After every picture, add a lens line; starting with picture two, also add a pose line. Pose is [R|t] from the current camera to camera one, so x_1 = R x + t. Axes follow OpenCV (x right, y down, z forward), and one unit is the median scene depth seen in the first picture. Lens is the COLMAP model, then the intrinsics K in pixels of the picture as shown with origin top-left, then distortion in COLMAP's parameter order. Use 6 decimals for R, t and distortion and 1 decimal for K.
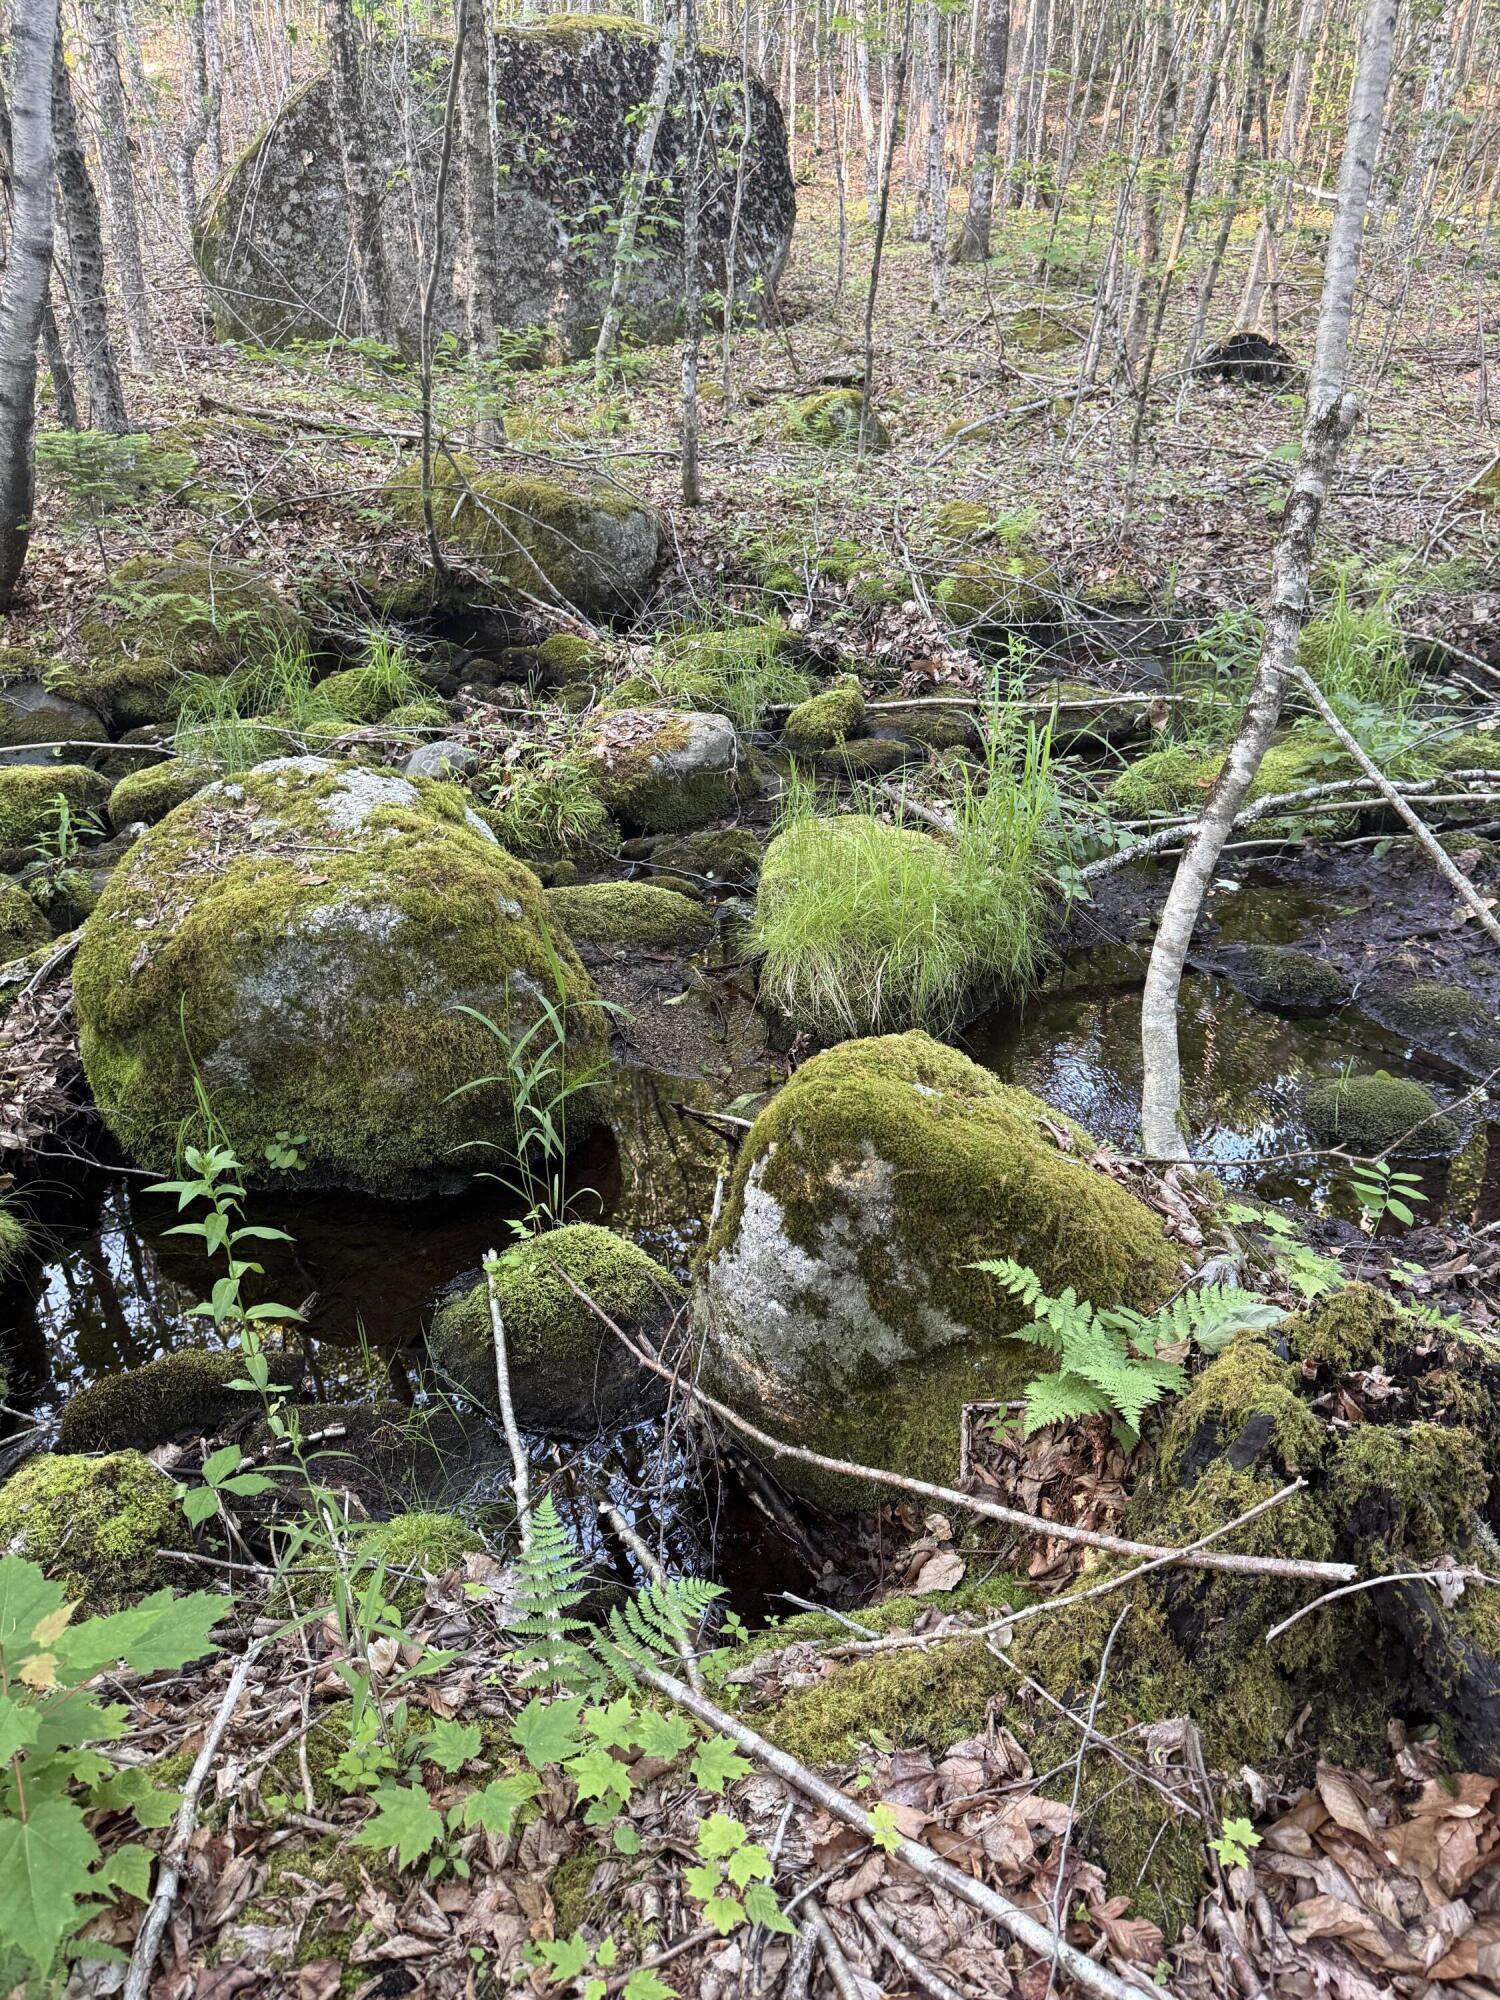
lens RADIAL K [[1422.6, 0, 755.6], [0, 1422.6, 1008.0], [0, 0, 1]] dist [0.025732, -0.035497]
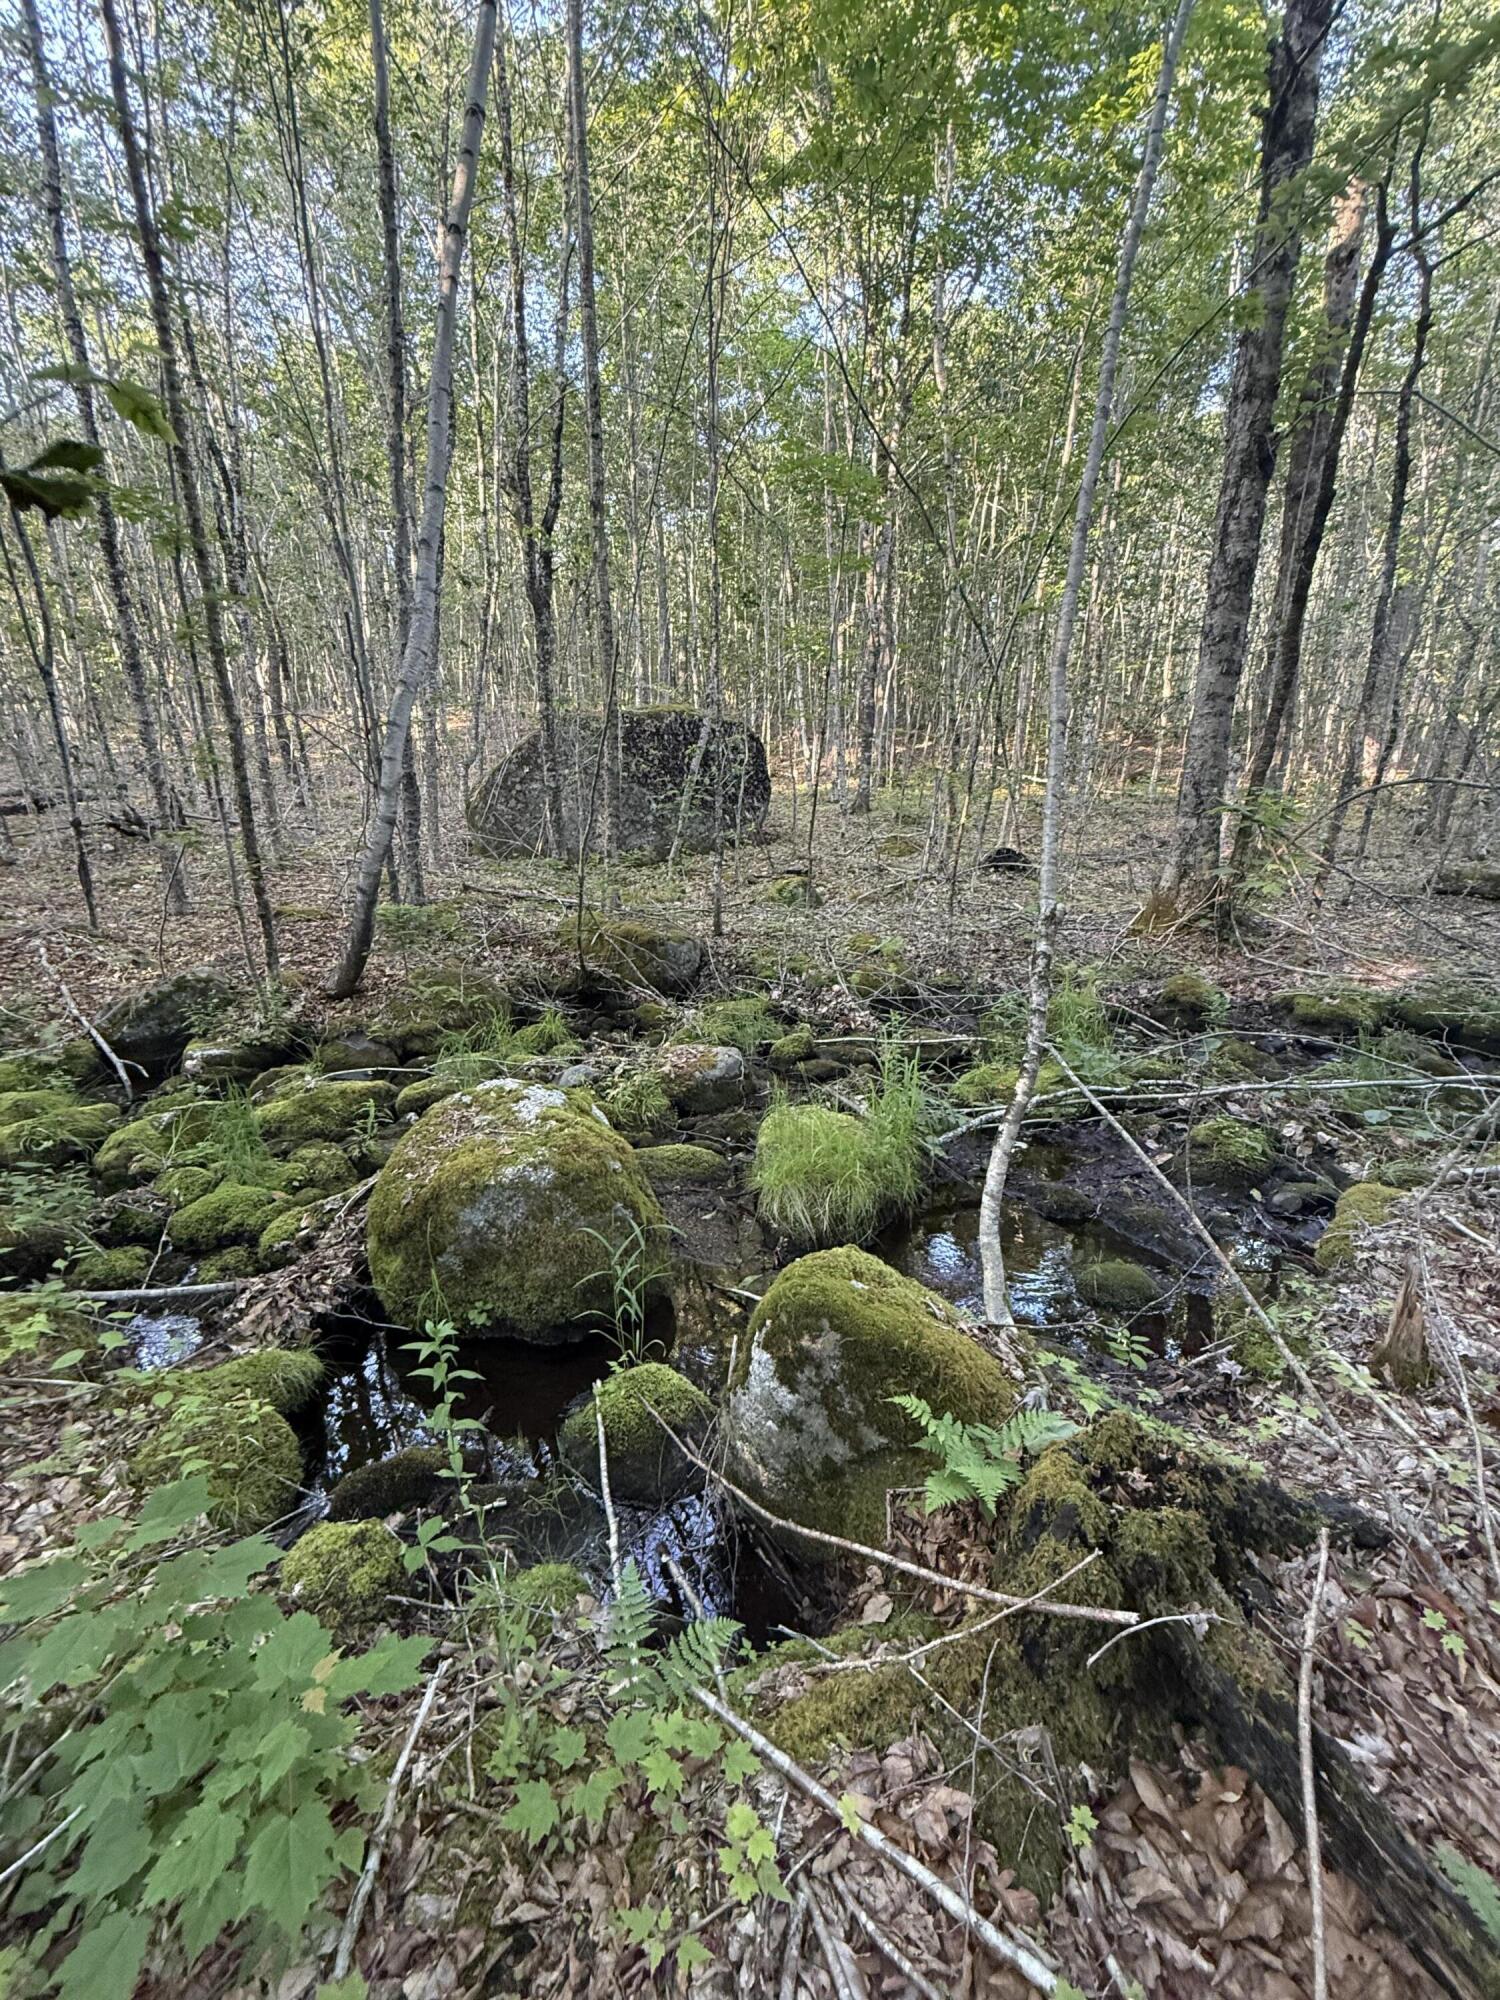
lens RADIAL K [[801.1, 0, 748.2], [0, 801.1, 1000.6], [0, 0, 1]] dist [-0.000439, -0.000045]
pose [[0.999981, -0.004902, -0.003837, -0.006811], [0.003805, 0.969113, -0.246587, -0.039635], [0.004927, 0.246568, 0.969113, -0.028477]]
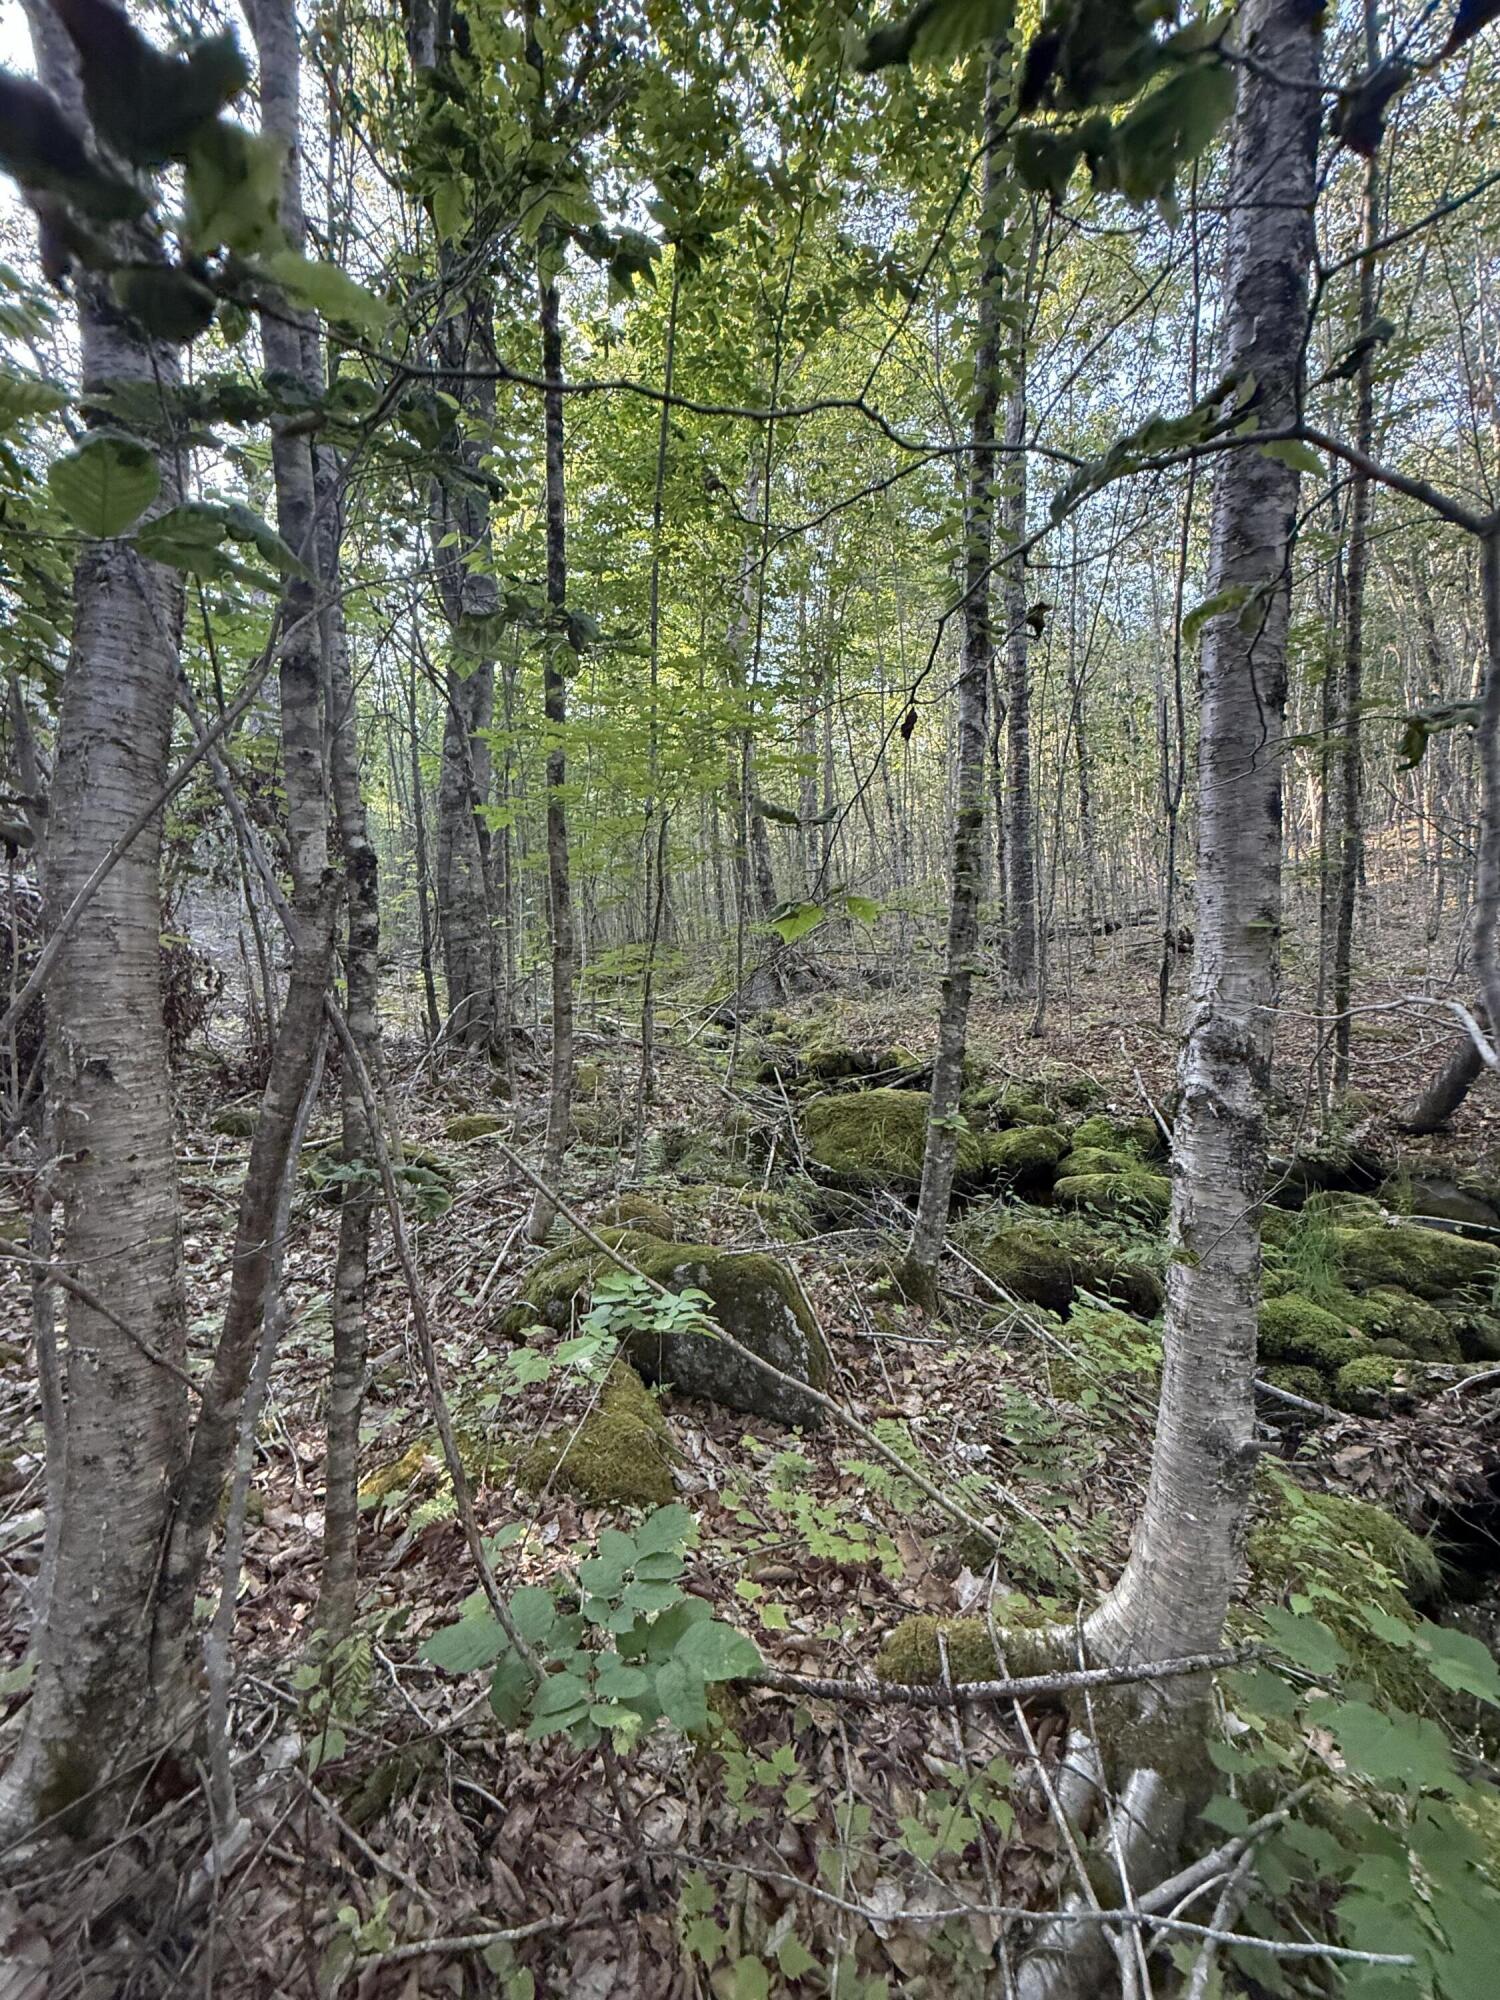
lens RADIAL K [[801.1, 0, 748.2], [0, 801.1, 1000.6], [0, 0, 1]] dist [-0.000439, -0.000045]
pose [[0.431687, 0.066698, -0.899554, -0.226996], [-0.414416, 0.900448, -0.132111, 0.063887], [0.801190, 0.429820, 0.416352, -0.099416]]
